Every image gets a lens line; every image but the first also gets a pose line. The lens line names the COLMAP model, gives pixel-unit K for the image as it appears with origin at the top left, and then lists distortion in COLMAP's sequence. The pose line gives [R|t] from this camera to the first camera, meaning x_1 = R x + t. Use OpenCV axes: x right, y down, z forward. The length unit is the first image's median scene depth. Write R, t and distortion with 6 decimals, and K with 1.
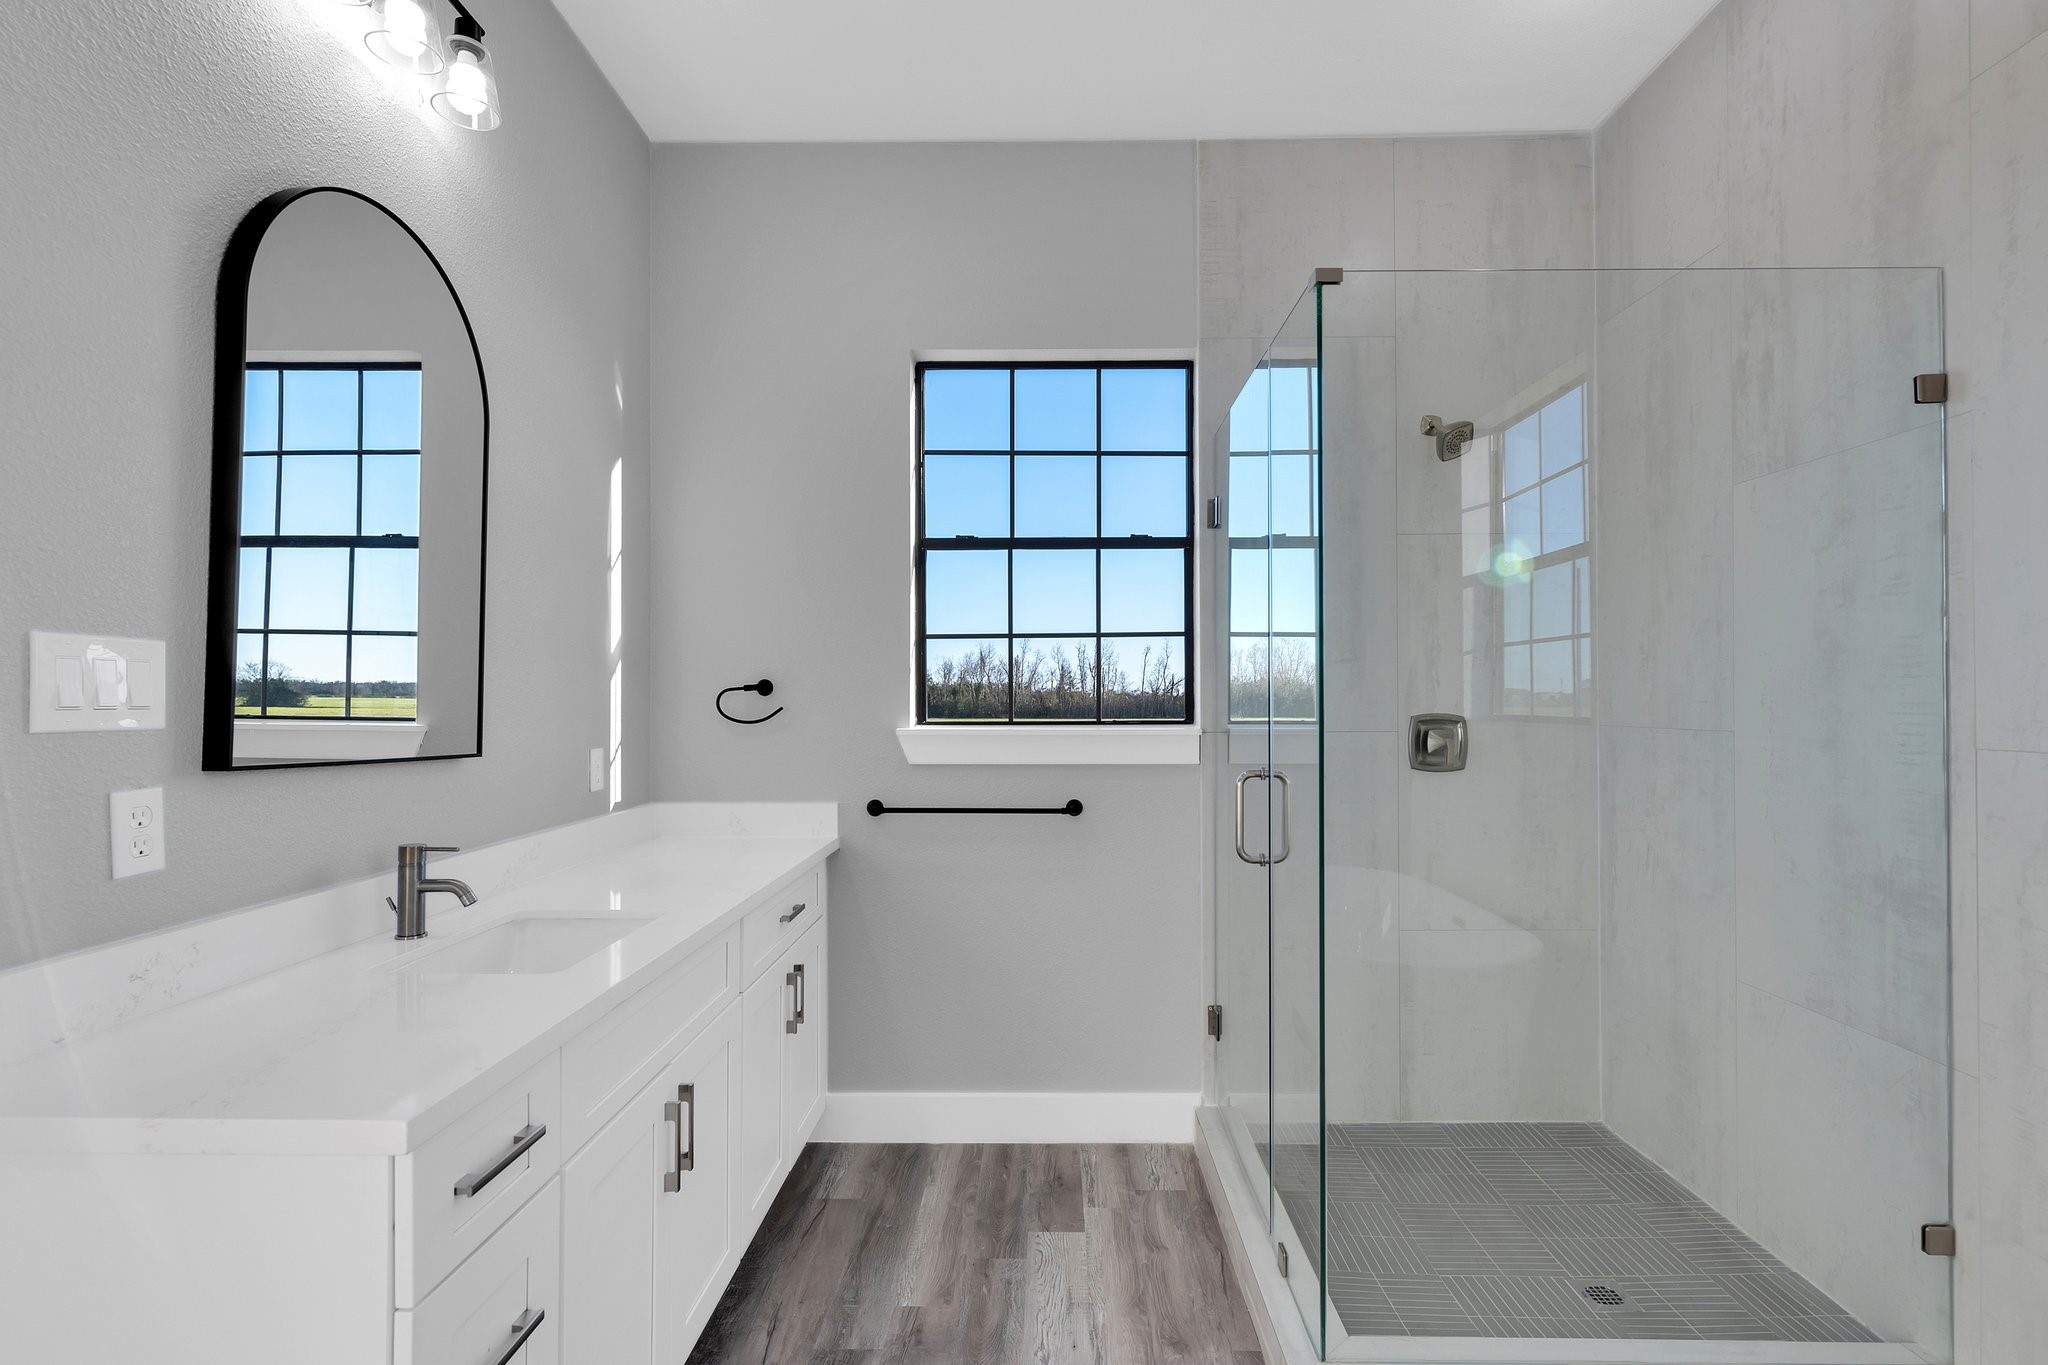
lens RADIAL K [[885.6, 0, 1035.3], [0, 885.6, 691.9], [0, 0, 1]] dist [0.003098, 0.000283]
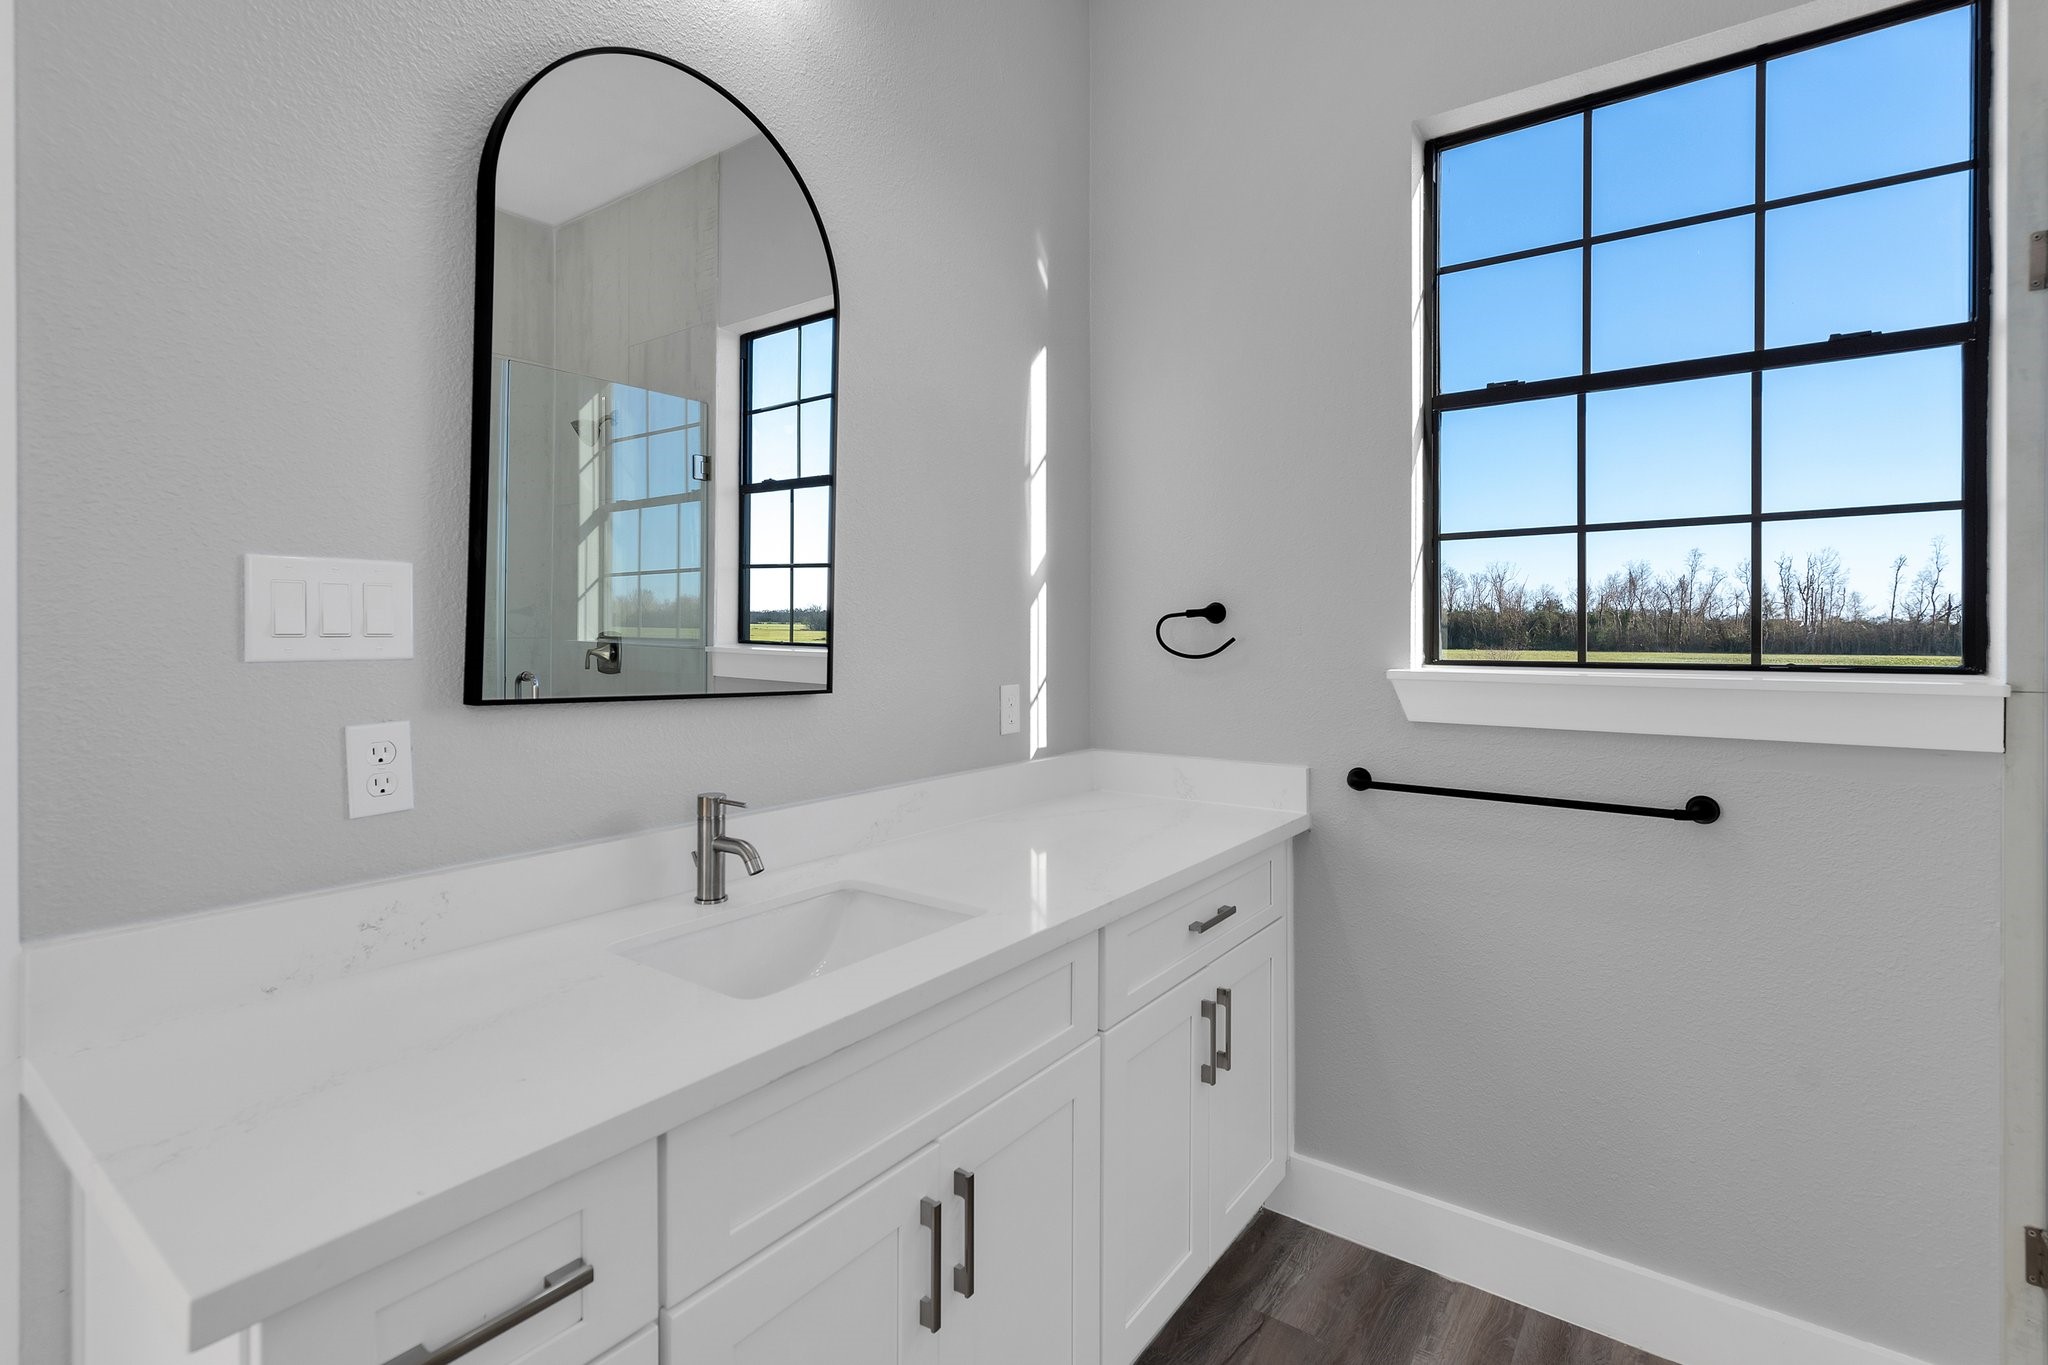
lens RADIAL K [[896.5, 0, 1067.1], [0, 896.5, 635.0], [0, 0, 1]] dist [-0.000311, 0.000239]
pose [[0.812029, 0.004201, -0.583602, 0.054016], [0.004488, 0.999900, 0.013443, 0.003538], [0.583600, -0.013535, 0.811928, 0.292912]]
